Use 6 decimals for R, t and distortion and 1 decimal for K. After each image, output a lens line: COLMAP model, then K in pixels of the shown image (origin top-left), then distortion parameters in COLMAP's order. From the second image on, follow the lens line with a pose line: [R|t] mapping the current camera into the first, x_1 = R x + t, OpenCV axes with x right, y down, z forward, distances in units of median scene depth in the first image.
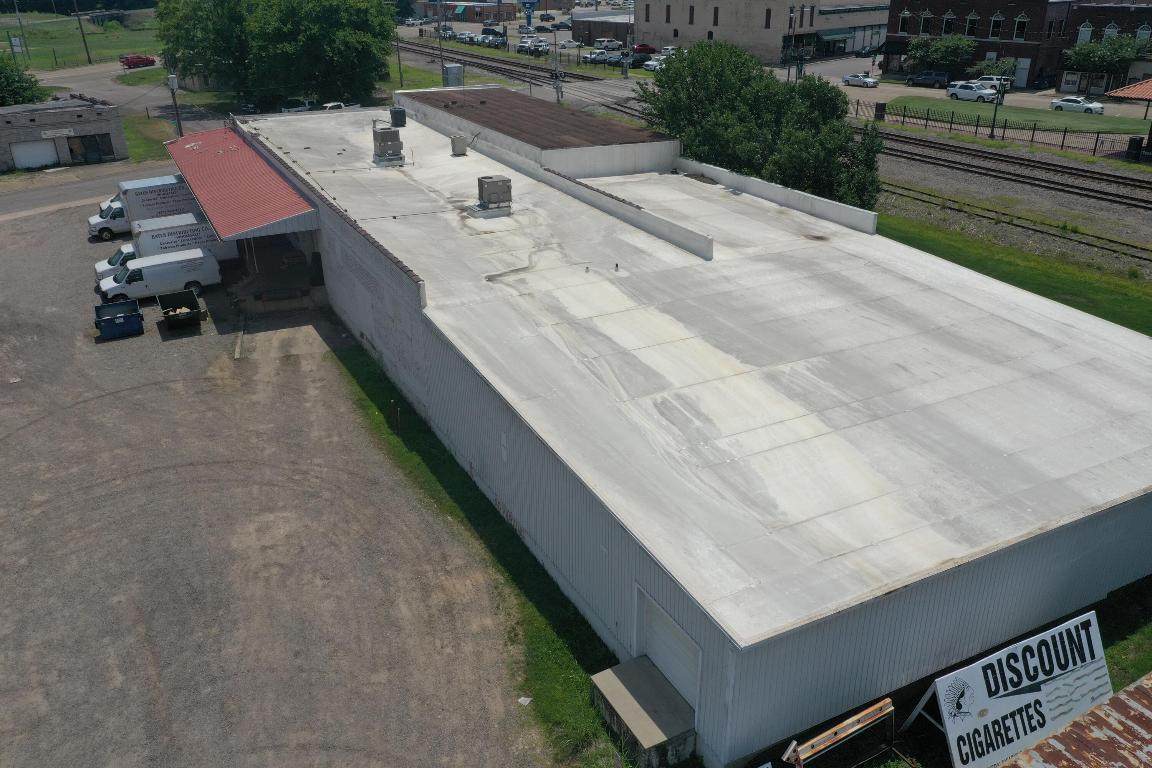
lens RADIAL K [[916.7, 0, 573.0], [0, 916.7, 383.2], [0, 0, 1]] dist [0.008195, 0.013264]
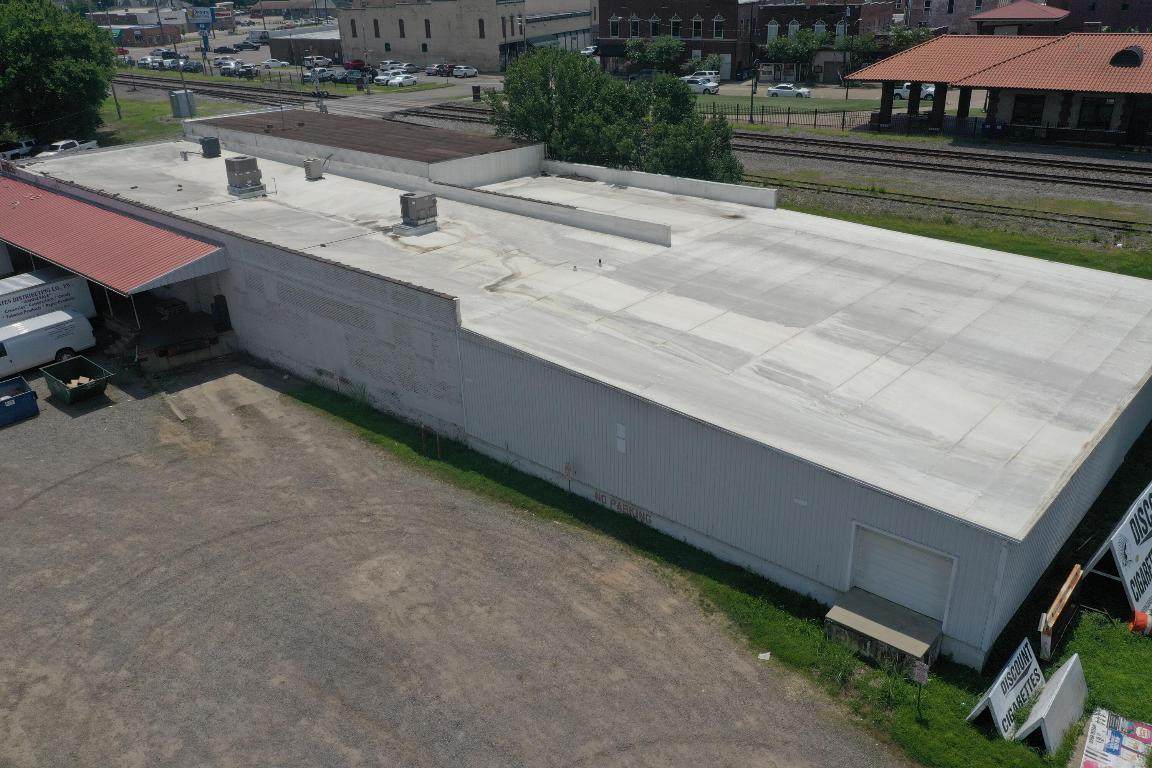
lens RADIAL K [[916.7, 0, 573.0], [0, 916.7, 383.2], [0, 0, 1]] dist [0.008195, 0.013264]
pose [[0.932613, -0.166382, 0.320234, -0.281613], [0.170492, 0.985239, 0.015373, -0.010815], [-0.318065, 0.040260, 0.947214, 0.024093]]
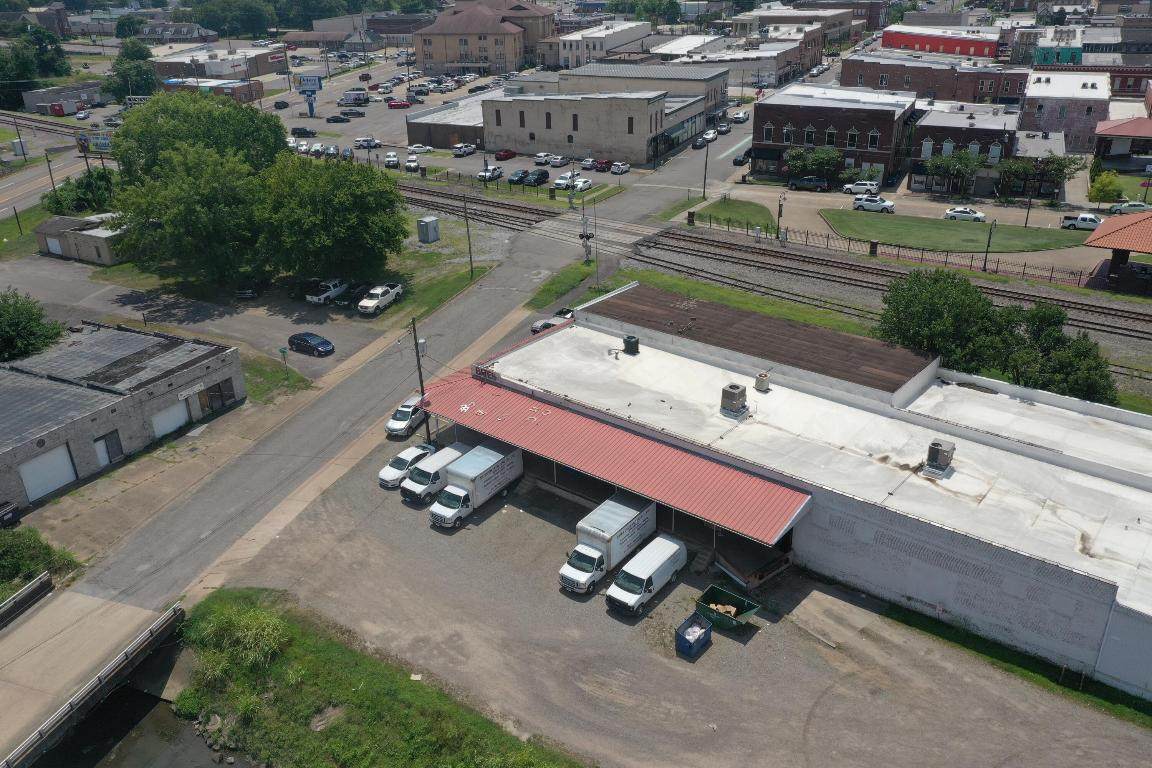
lens RADIAL K [[916.7, 0, 573.0], [0, 916.7, 383.2], [0, 0, 1]] dist [0.008195, 0.013264]
pose [[0.912781, -0.180049, 0.366623, -1.007930], [0.180599, 0.982999, 0.033113, -0.443897], [-0.366352, 0.035987, 0.929780, 0.008431]]
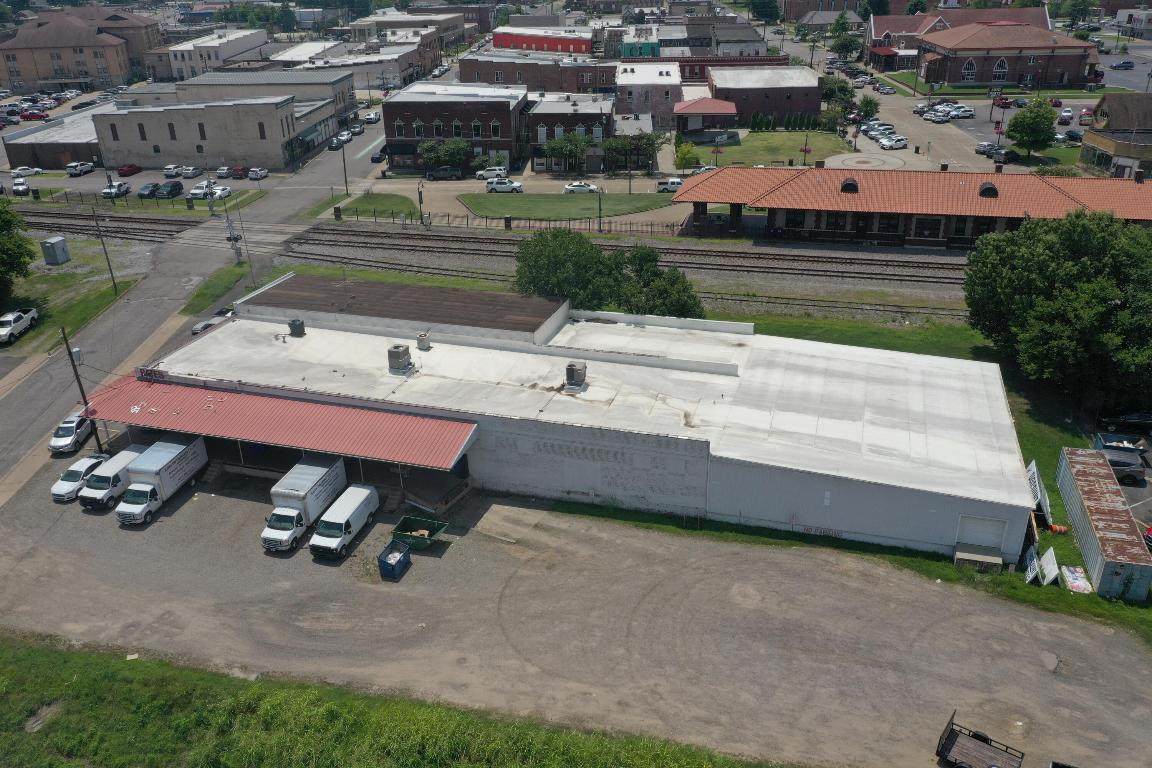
lens RADIAL K [[916.8, 0, 576.0], [0, 916.8, 384.0], [0, 0, 1]] dist [0.004981, 0.002283]
pose [[0.692903, -0.309679, 0.651141, -1.094196], [0.313514, 0.942632, 0.114688, -0.371020], [-0.649303, 0.124674, 0.750241, -0.135379]]
